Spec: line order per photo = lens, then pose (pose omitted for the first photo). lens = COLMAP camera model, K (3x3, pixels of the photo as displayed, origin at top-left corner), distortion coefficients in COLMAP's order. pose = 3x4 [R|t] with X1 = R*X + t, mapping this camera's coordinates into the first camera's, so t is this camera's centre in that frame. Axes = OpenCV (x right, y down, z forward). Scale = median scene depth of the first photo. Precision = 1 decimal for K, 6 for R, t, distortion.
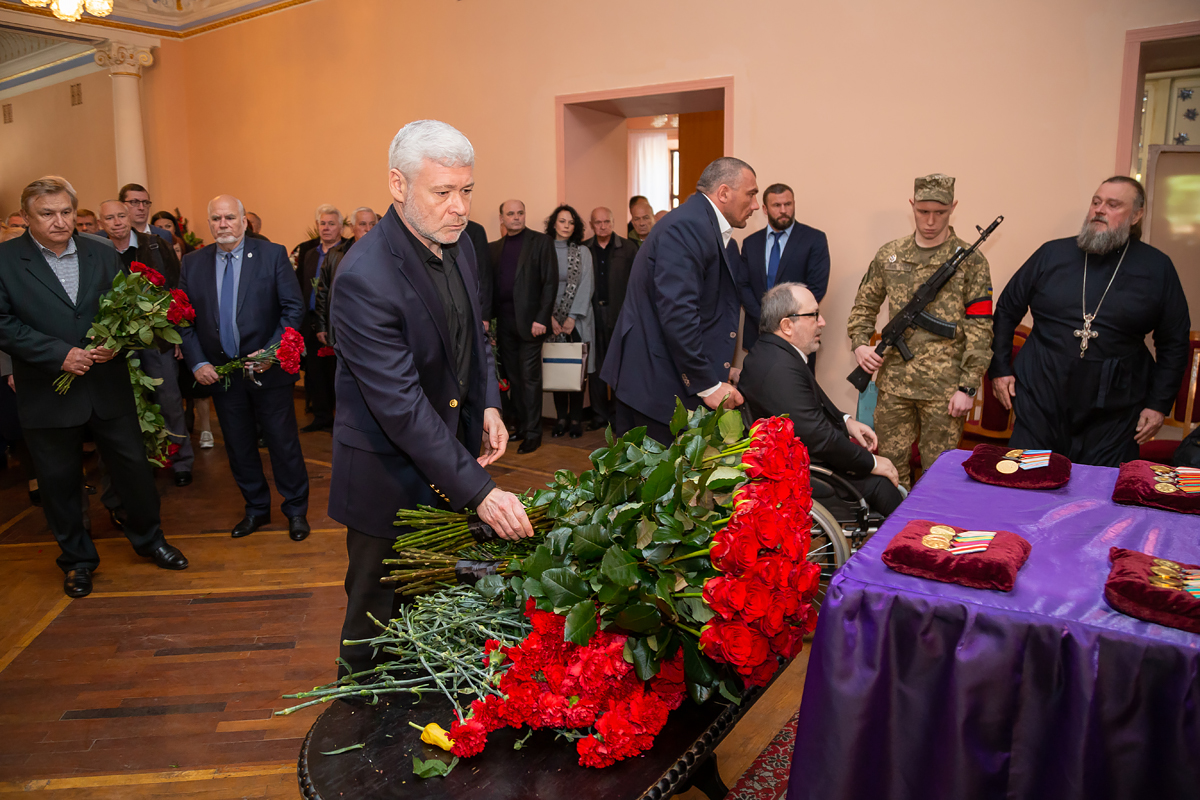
lens RADIAL K [[884.0, 0, 583.4], [0, 884.0, 402.0], [0, 0, 1]] dist [-0.121061, 0.067093]
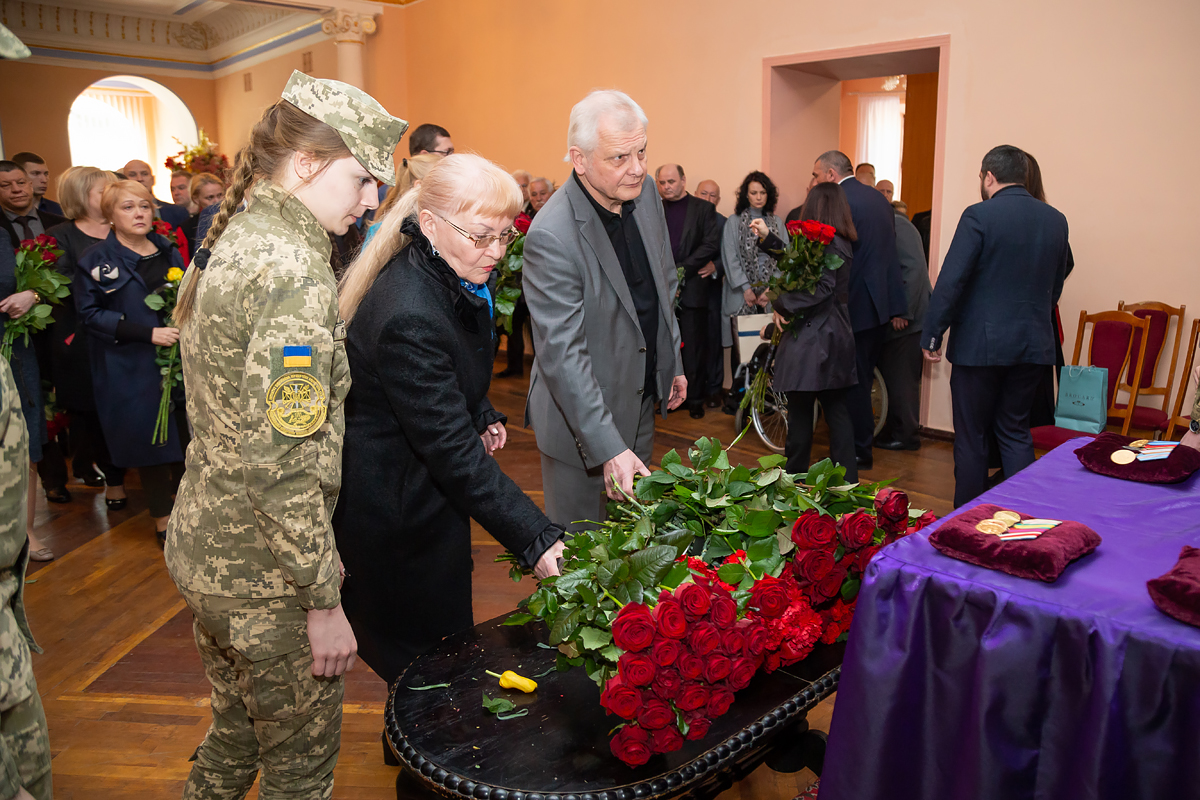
lens RADIAL K [[910.2, 0, 650.7], [0, 910.2, 414.2], [0, 0, 1]] dist [-0.119013, 0.065097]
pose [[0.983071, 0.047568, -0.176942, 0.170463], [-0.040204, 0.998179, 0.044970, 0.007694], [0.178759, -0.037095, 0.983193, -0.021991]]
